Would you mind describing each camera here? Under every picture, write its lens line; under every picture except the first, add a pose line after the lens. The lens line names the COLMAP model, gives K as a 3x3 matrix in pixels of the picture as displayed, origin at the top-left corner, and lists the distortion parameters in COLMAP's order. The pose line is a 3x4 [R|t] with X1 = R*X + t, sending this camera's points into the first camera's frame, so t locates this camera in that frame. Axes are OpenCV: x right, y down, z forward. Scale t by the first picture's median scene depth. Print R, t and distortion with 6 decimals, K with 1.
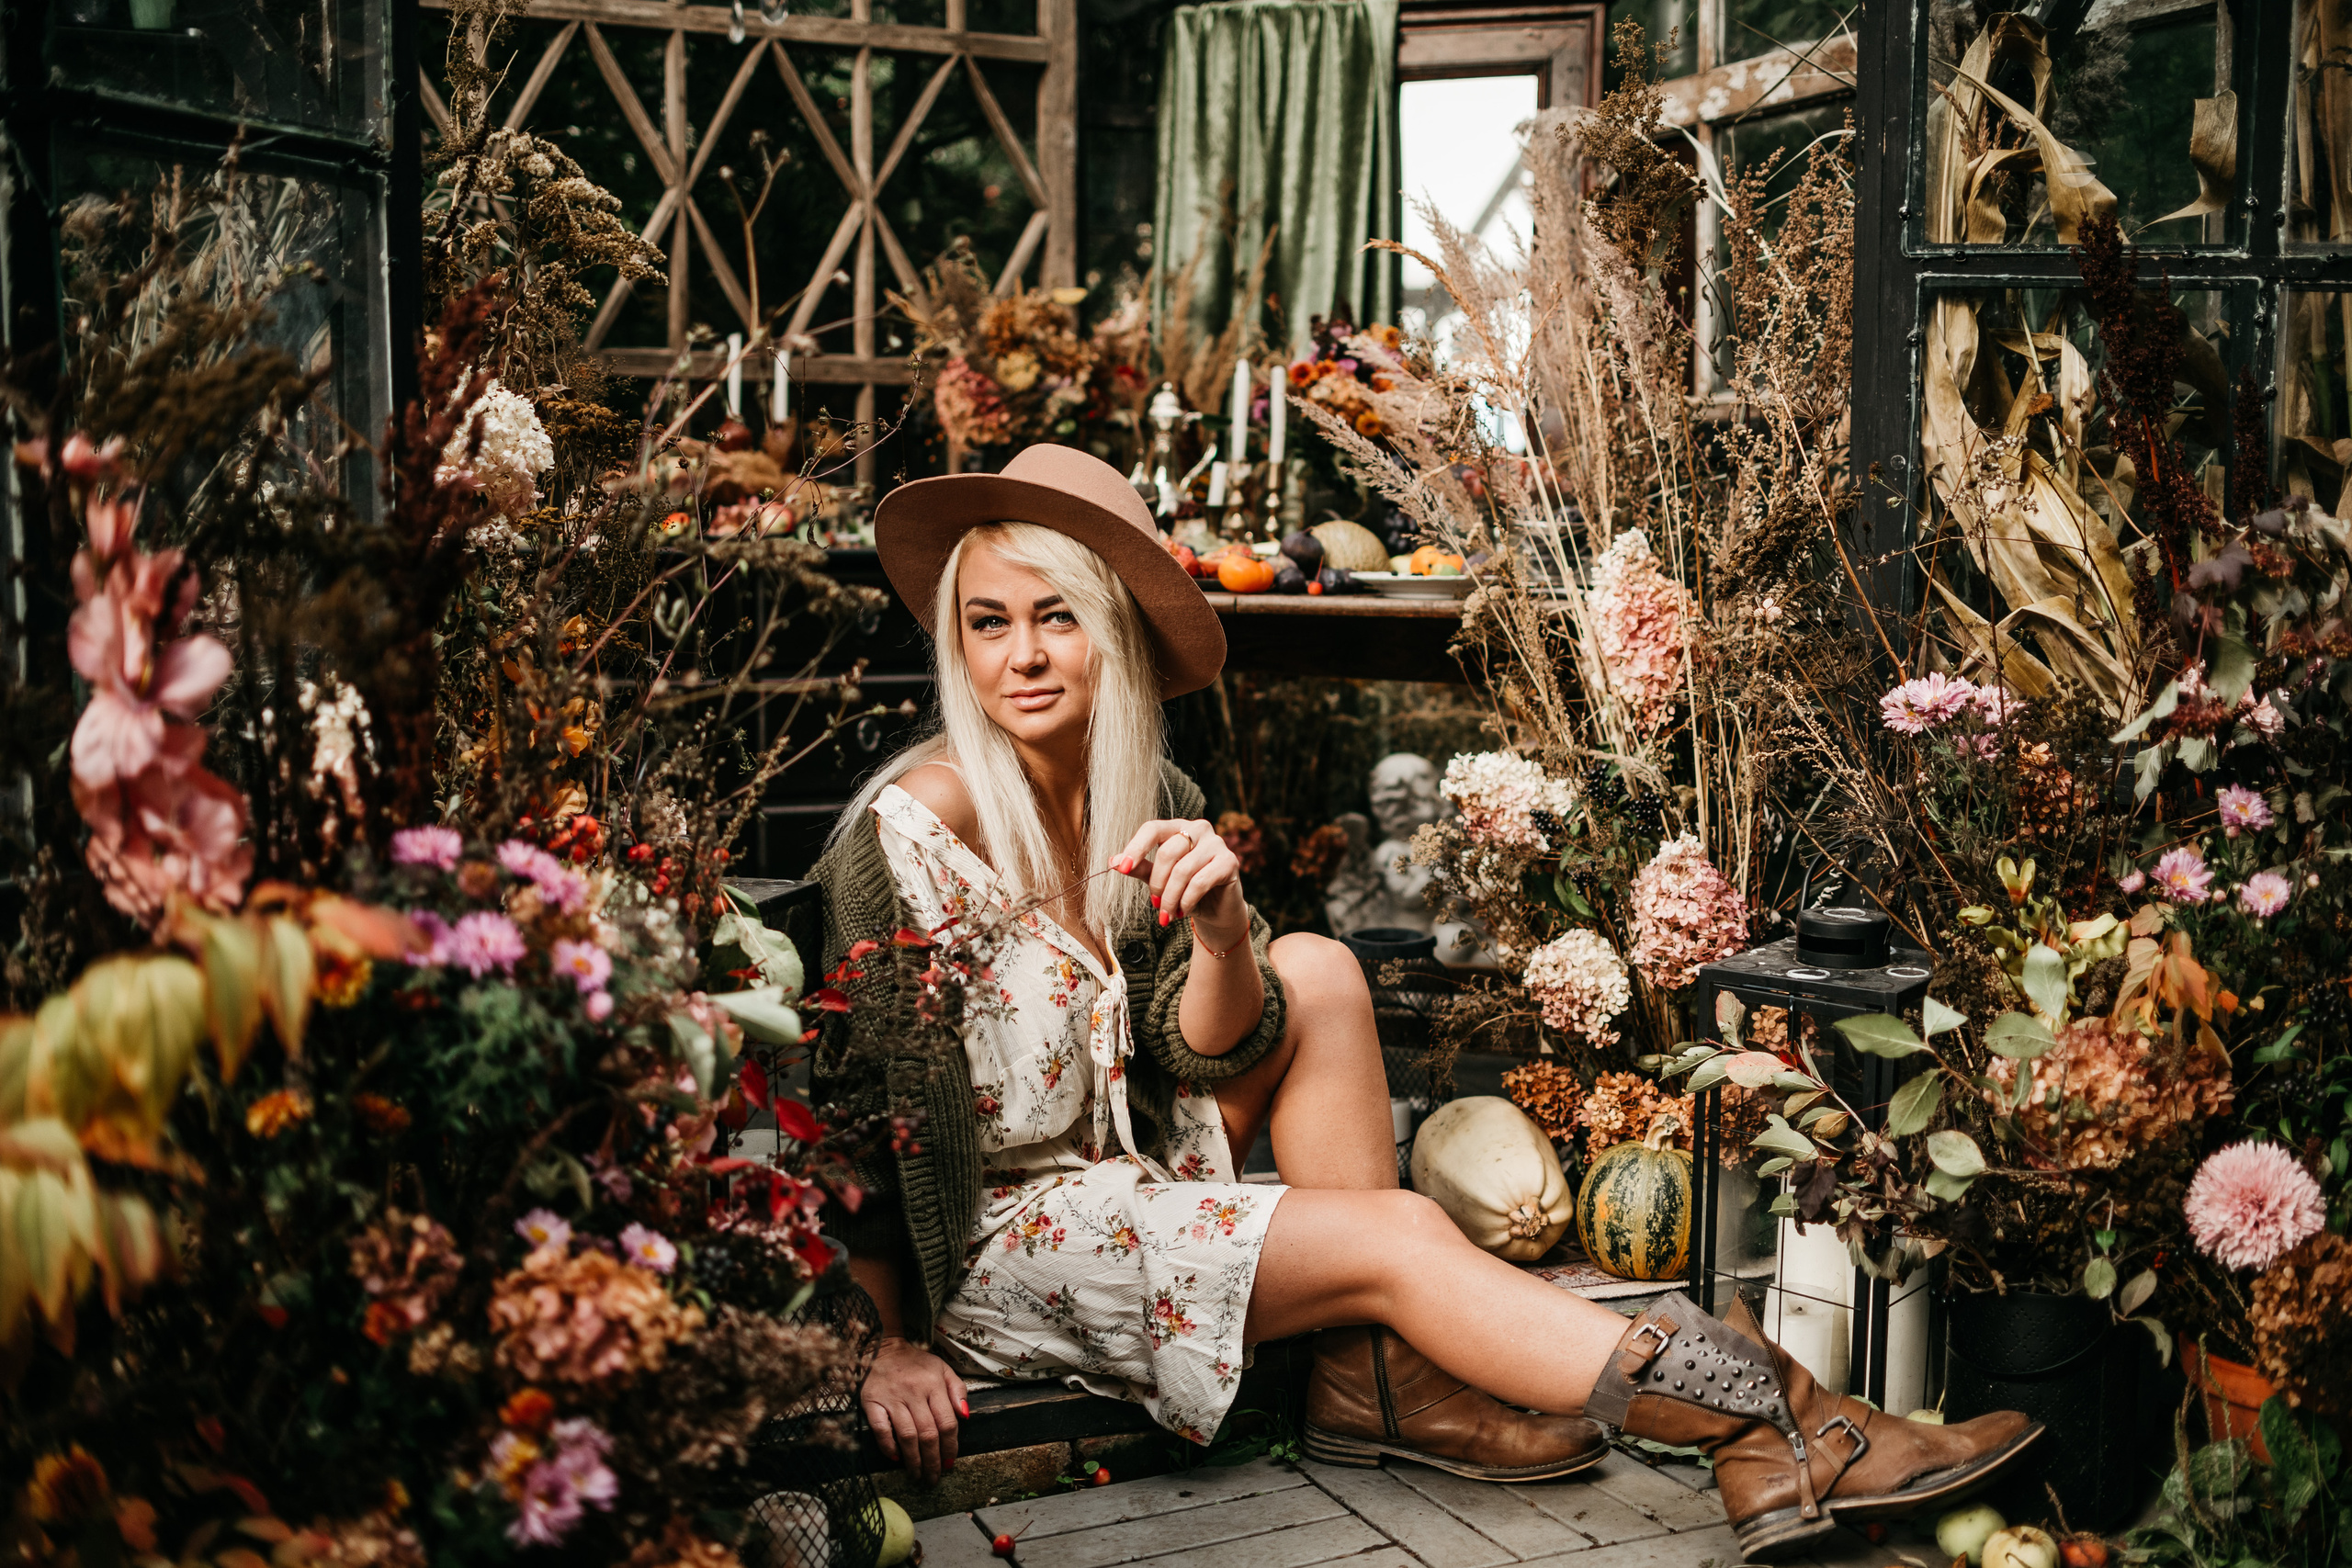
lens RADIAL K [[2403.2, 0, 1182.7], [0, 2403.2, 772.0], [0, 0, 1]] dist [-0.036060, 0.000000]
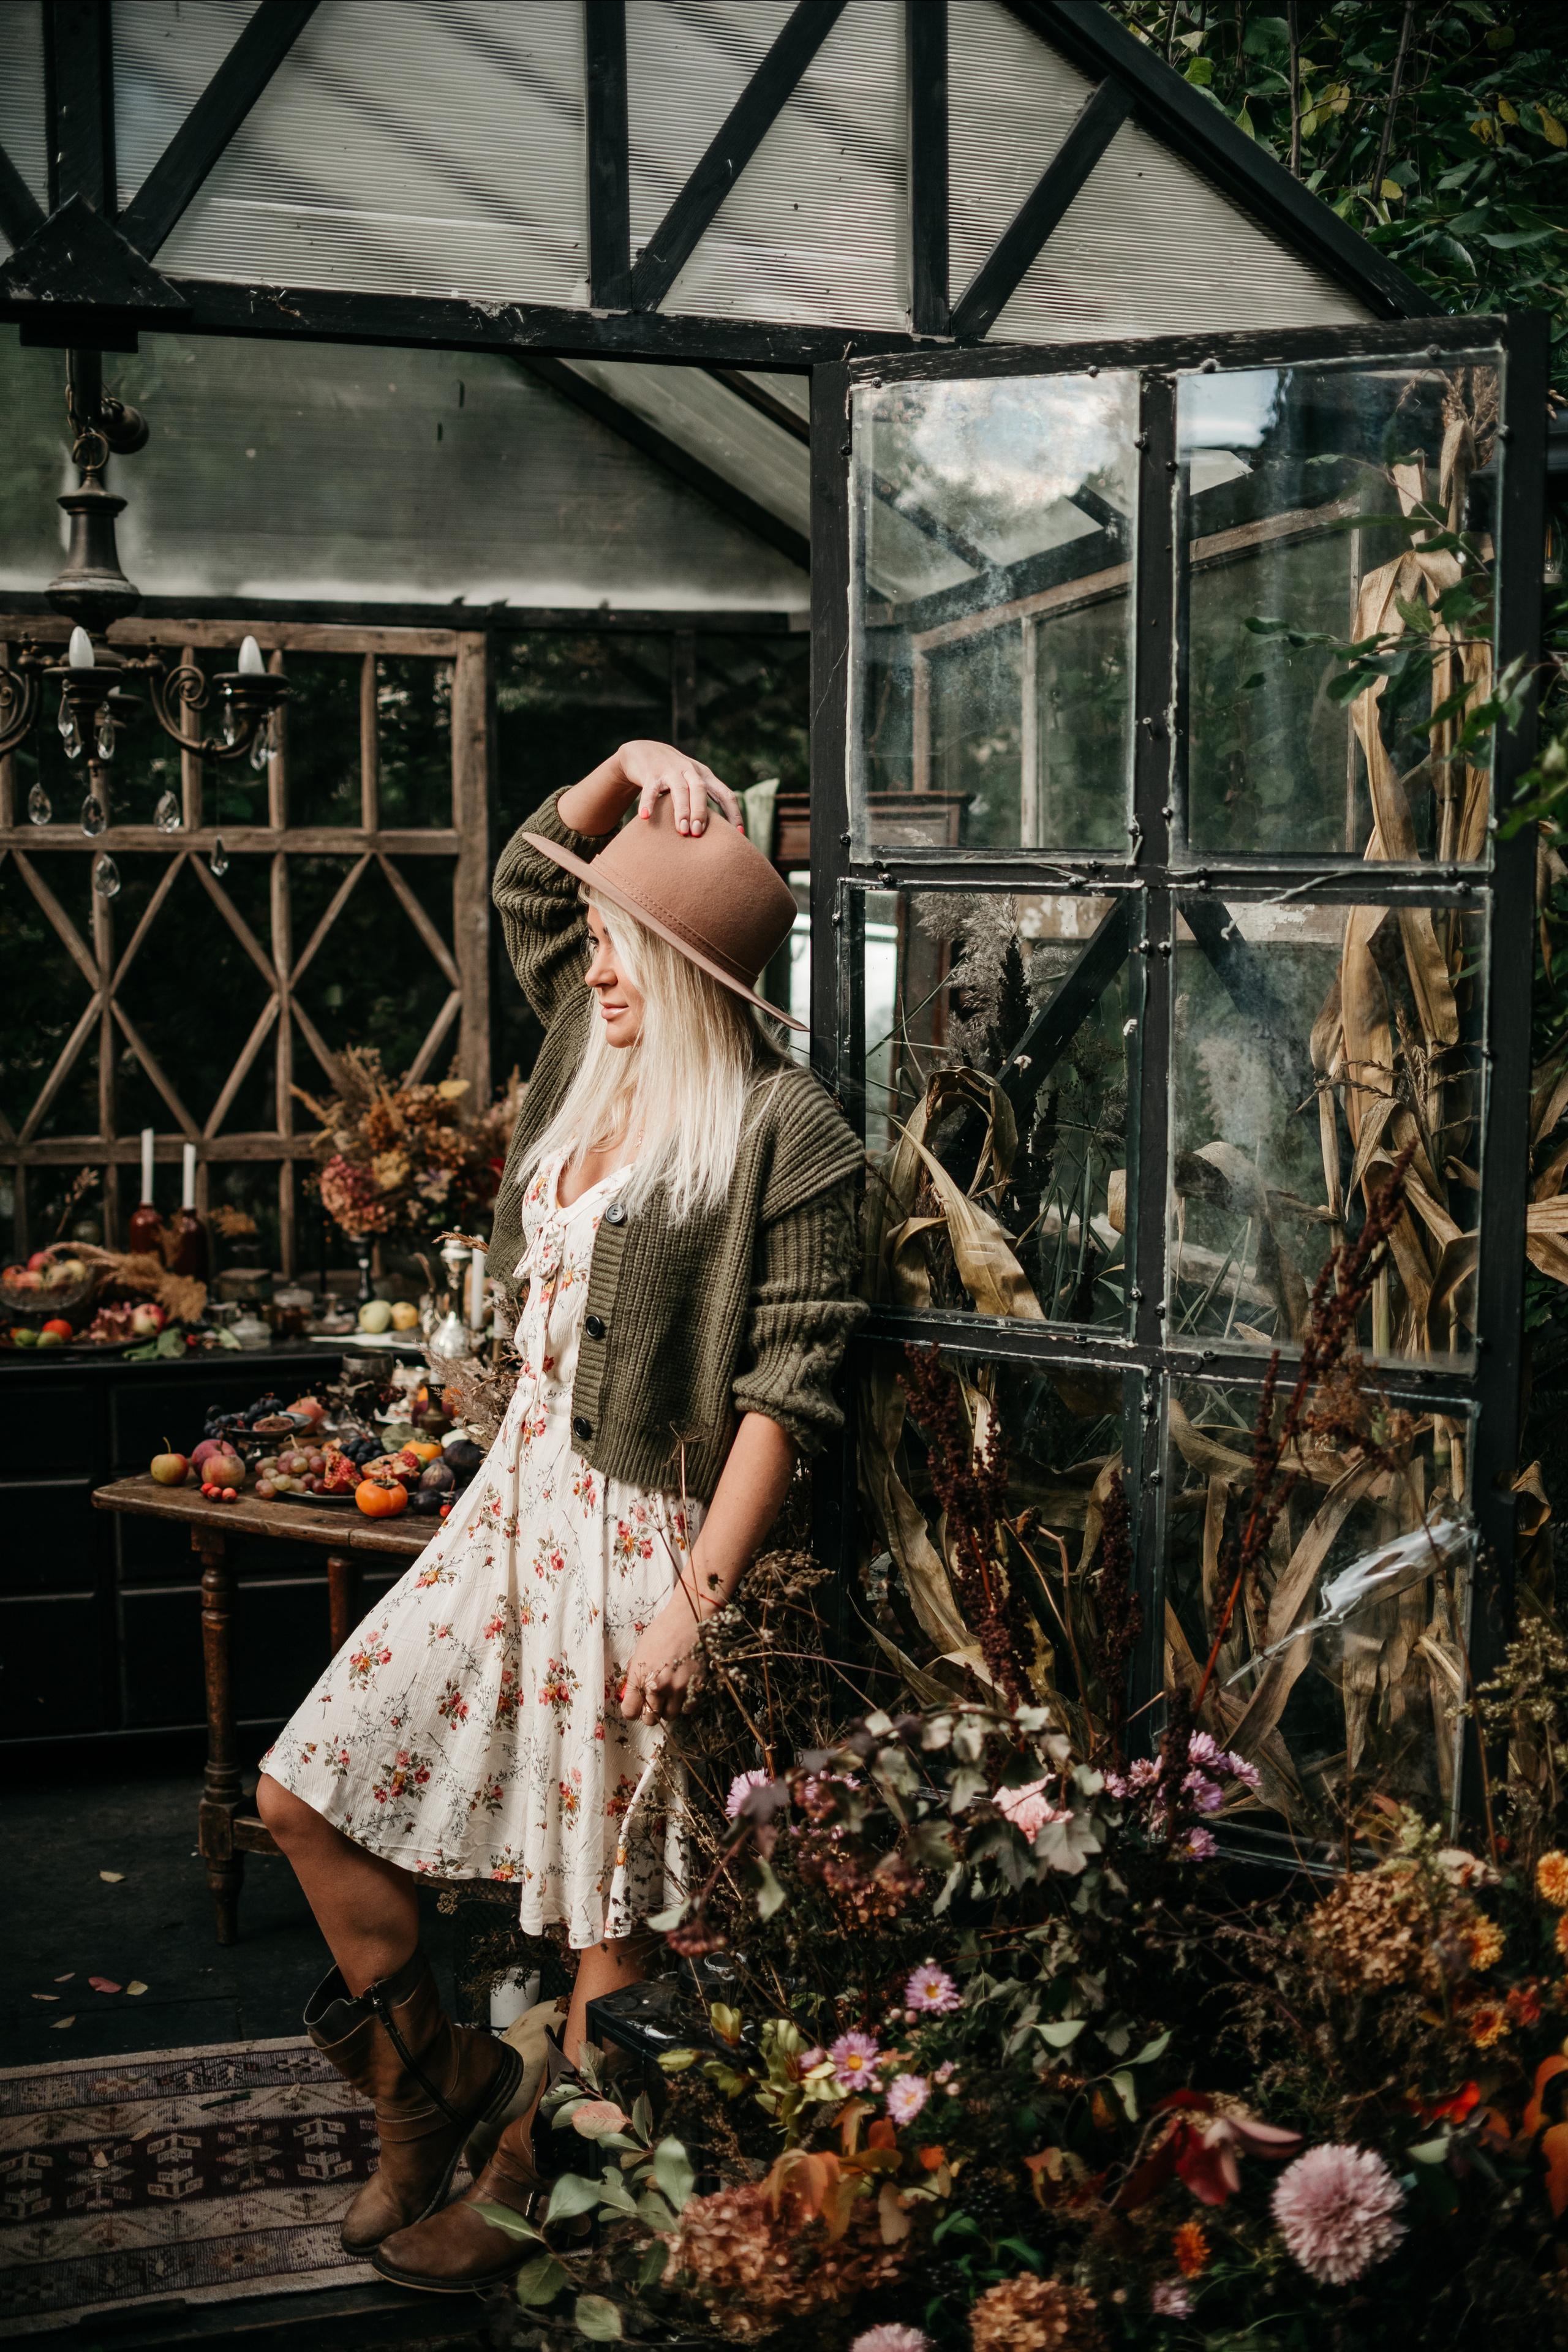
lens RADIAL K [[2311.1, 0, 765.4], [0, 2311.1, 1215.6], [0, 0, 1]] dist [-0.057589, 0.000000]
pose [[0.987264, 0.017073, -0.158174, 0.408985], [-0.014019, 0.999694, 0.020400, -0.265014], [0.158474, -0.017922, 0.987201, 0.006453]]
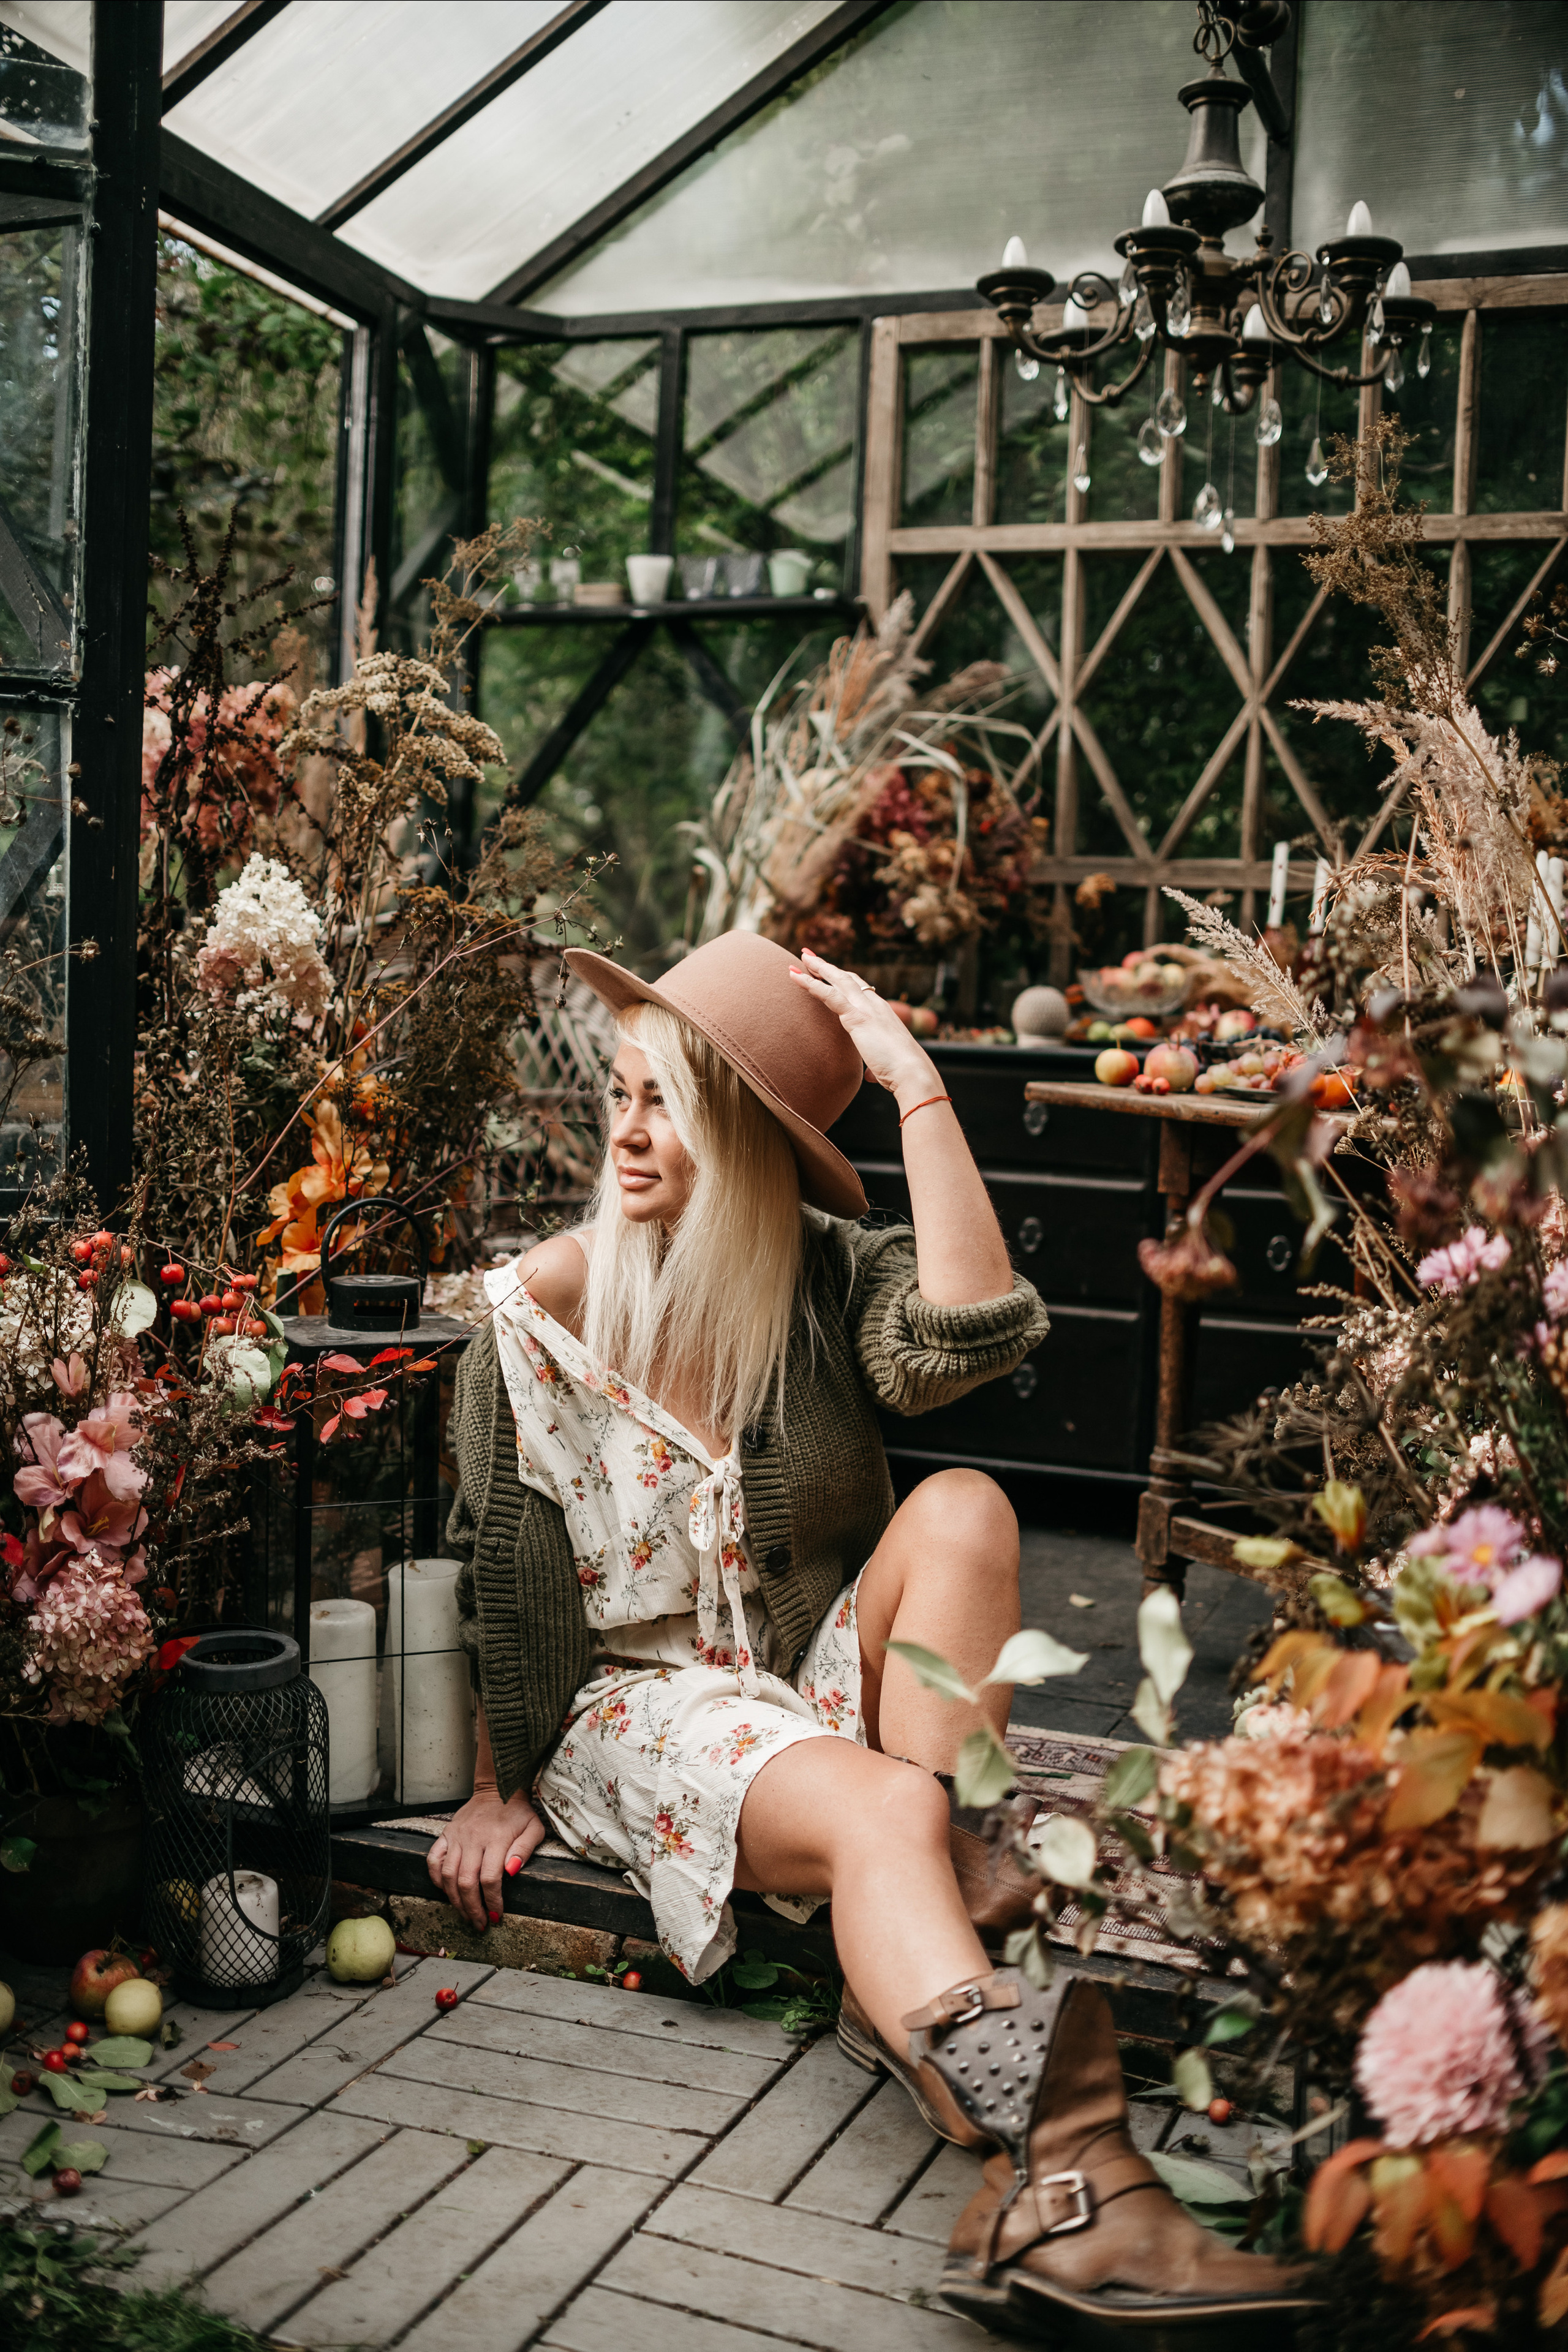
lens RADIAL K [[2311.1, 0, 794.1], [0, 2311.1, 1178.1], [0, 0, 1]] dist [-0.057589, 0.000000]
pose [[0.700878, 0.068176, -0.710016, 0.558905], [-0.108865, 0.993984, -0.012022, -0.019574], [0.704924, 0.085722, 0.704083, 0.318767]]
